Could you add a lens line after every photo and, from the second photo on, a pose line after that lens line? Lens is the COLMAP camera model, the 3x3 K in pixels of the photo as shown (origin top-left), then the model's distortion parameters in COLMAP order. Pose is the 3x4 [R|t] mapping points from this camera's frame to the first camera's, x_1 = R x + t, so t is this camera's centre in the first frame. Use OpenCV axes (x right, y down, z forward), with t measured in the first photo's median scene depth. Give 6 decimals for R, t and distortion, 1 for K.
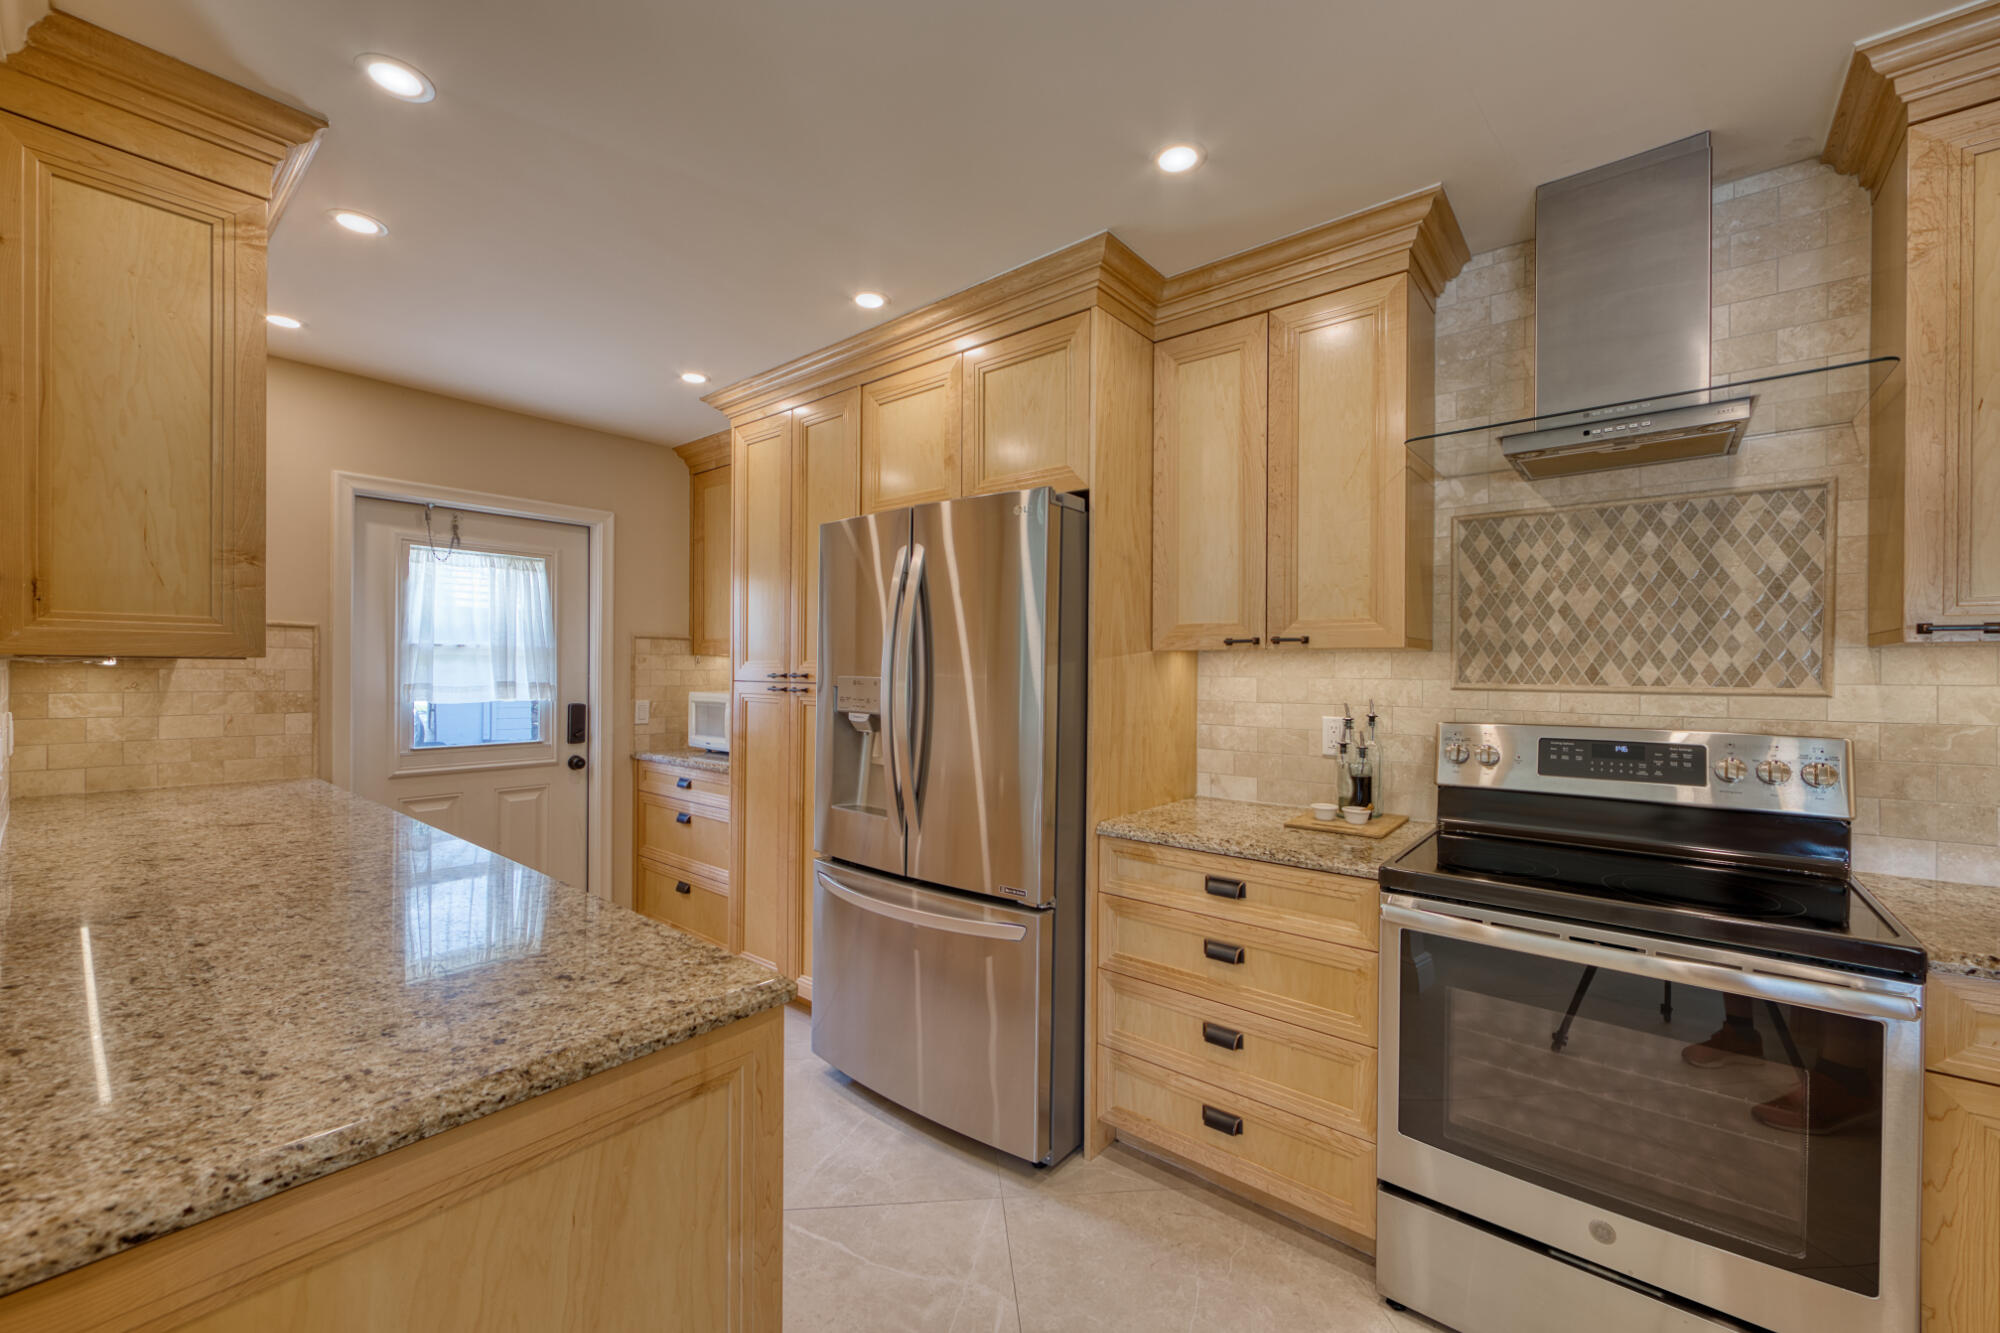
lens RADIAL K [[802.2, 0, 999.3], [0, 802.2, 673.2], [0, 0, 1]] dist [-0.001671, -0.001082]
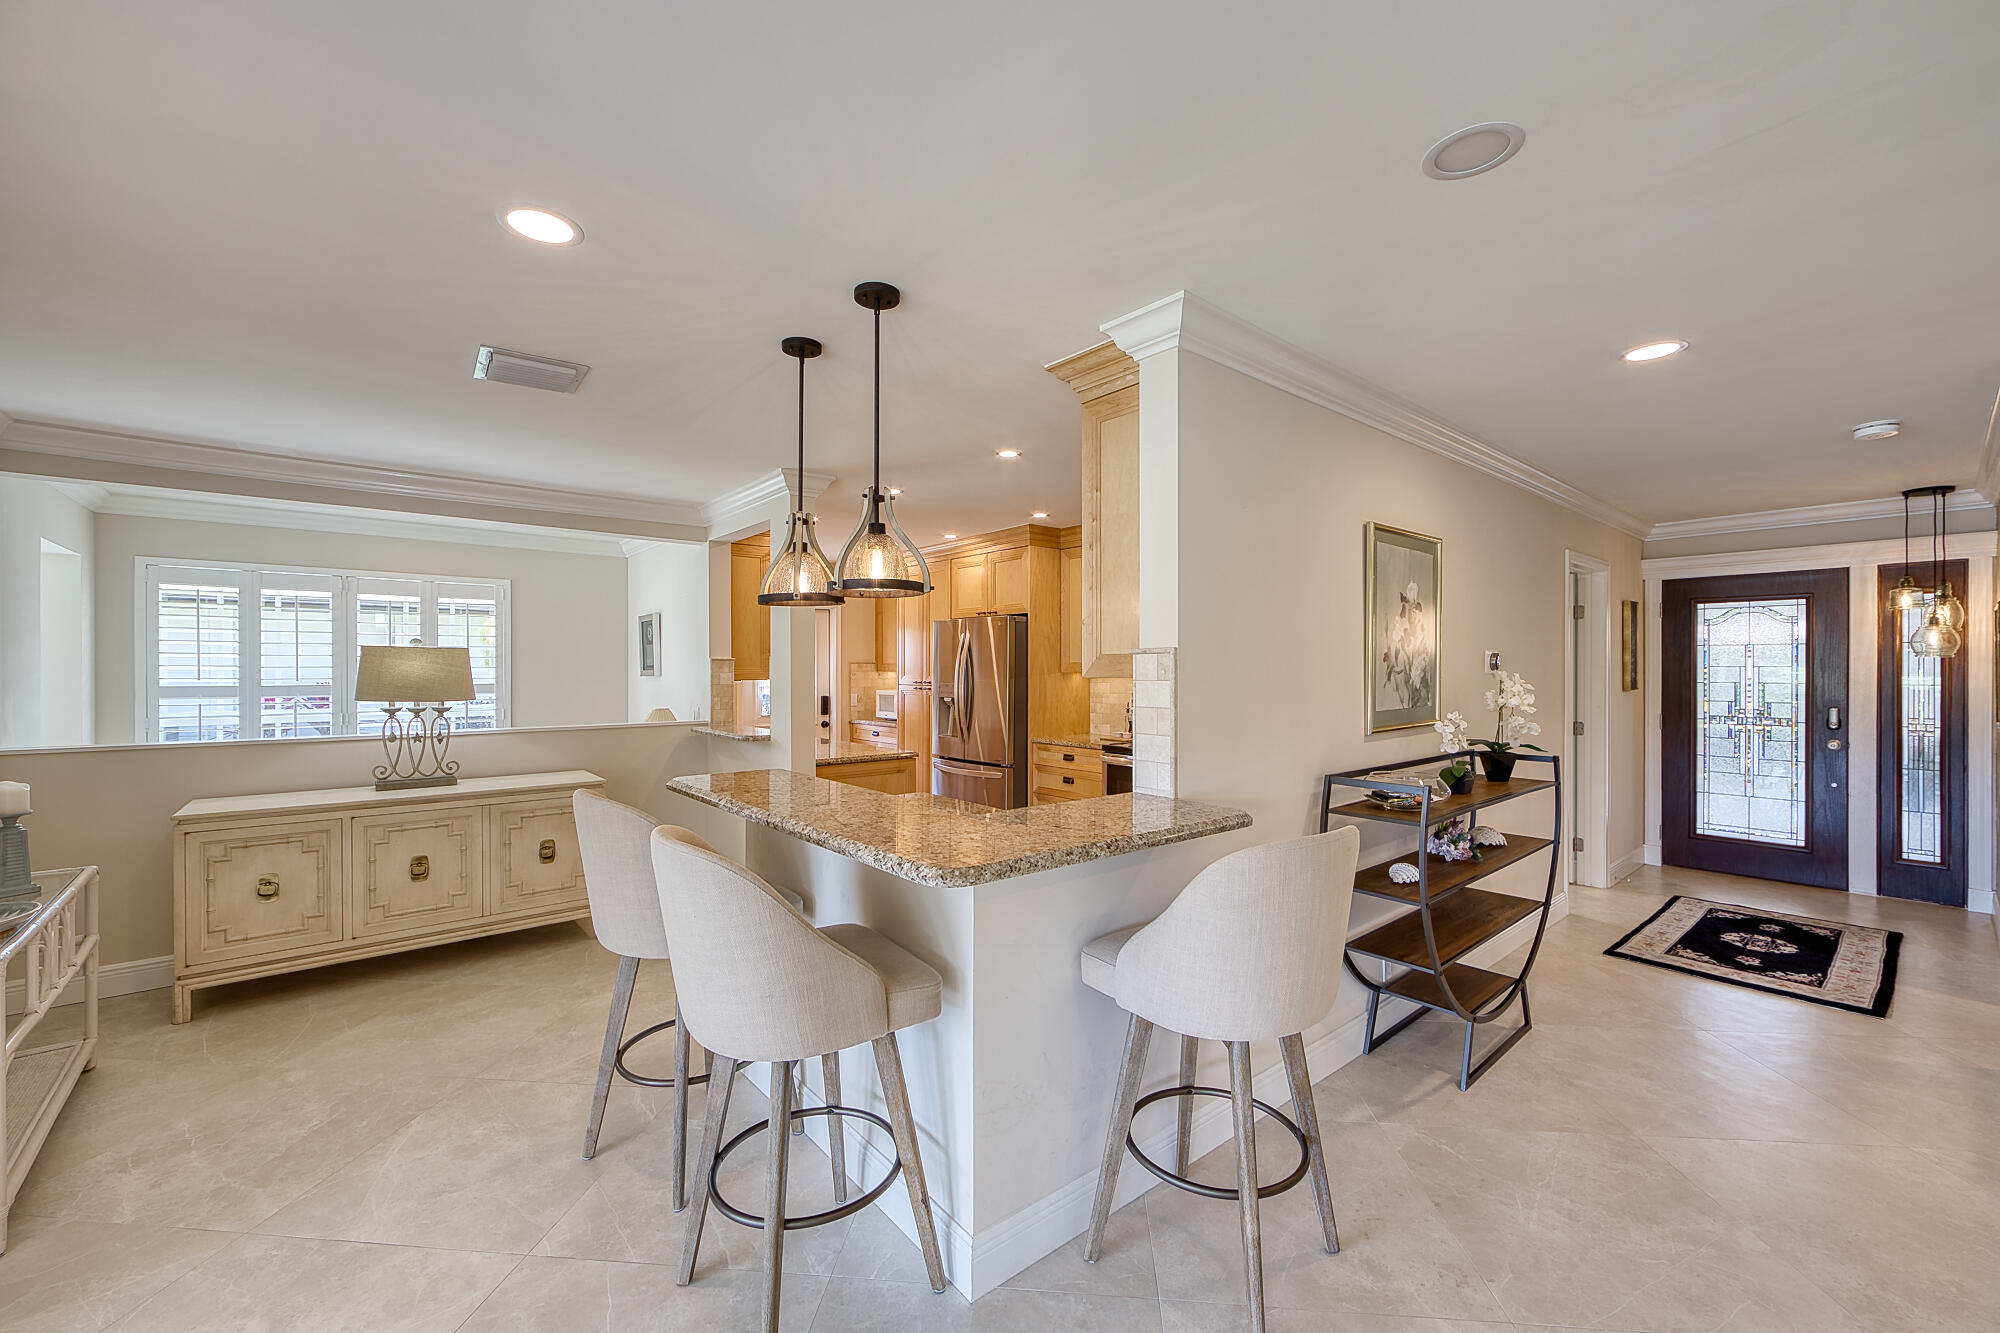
lens RADIAL K [[802.2, 0, 1003.9], [0, 802.2, 669.8], [0, 0, 1]] dist [-0.001671, -0.001082]
pose [[0.984897, -0.009087, -0.172902, 0.426630], [0.008973, 0.999959, -0.001445, -0.032694], [0.172908, -0.000128, 0.984938, -1.427378]]
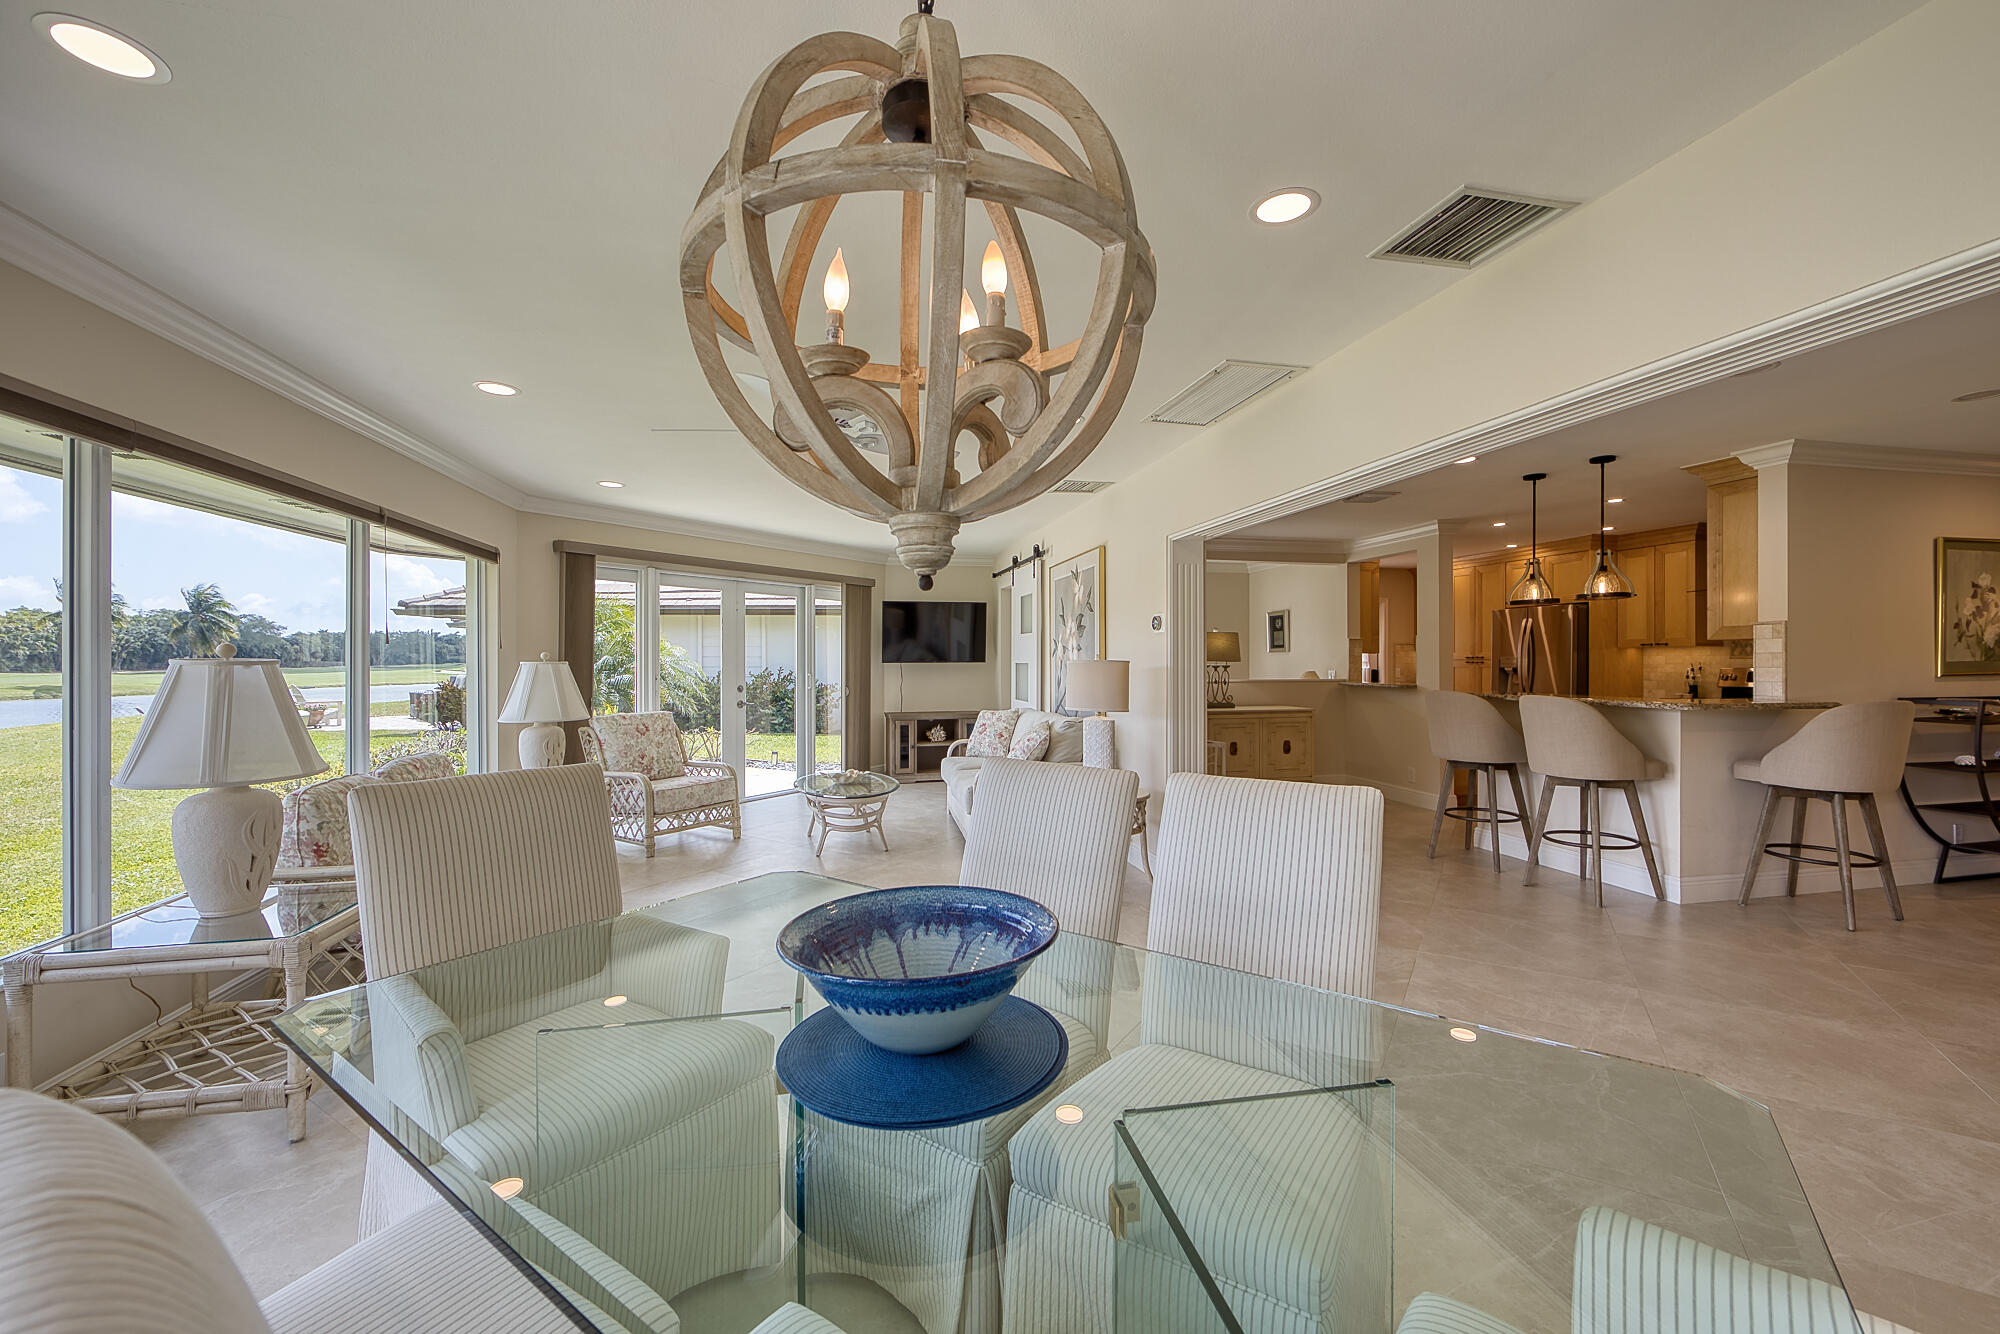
lens RADIAL K [[802.2, 0, 1001.2], [0, 802.2, 663.4], [0, 0, 1]] dist [-0.001671, -0.001082]
pose [[0.795010, -0.008826, -0.606532, 0.166318], [0.008139, 0.999959, -0.003882, 0.025821], [0.606541, -0.001850, 0.795050, -2.867057]]
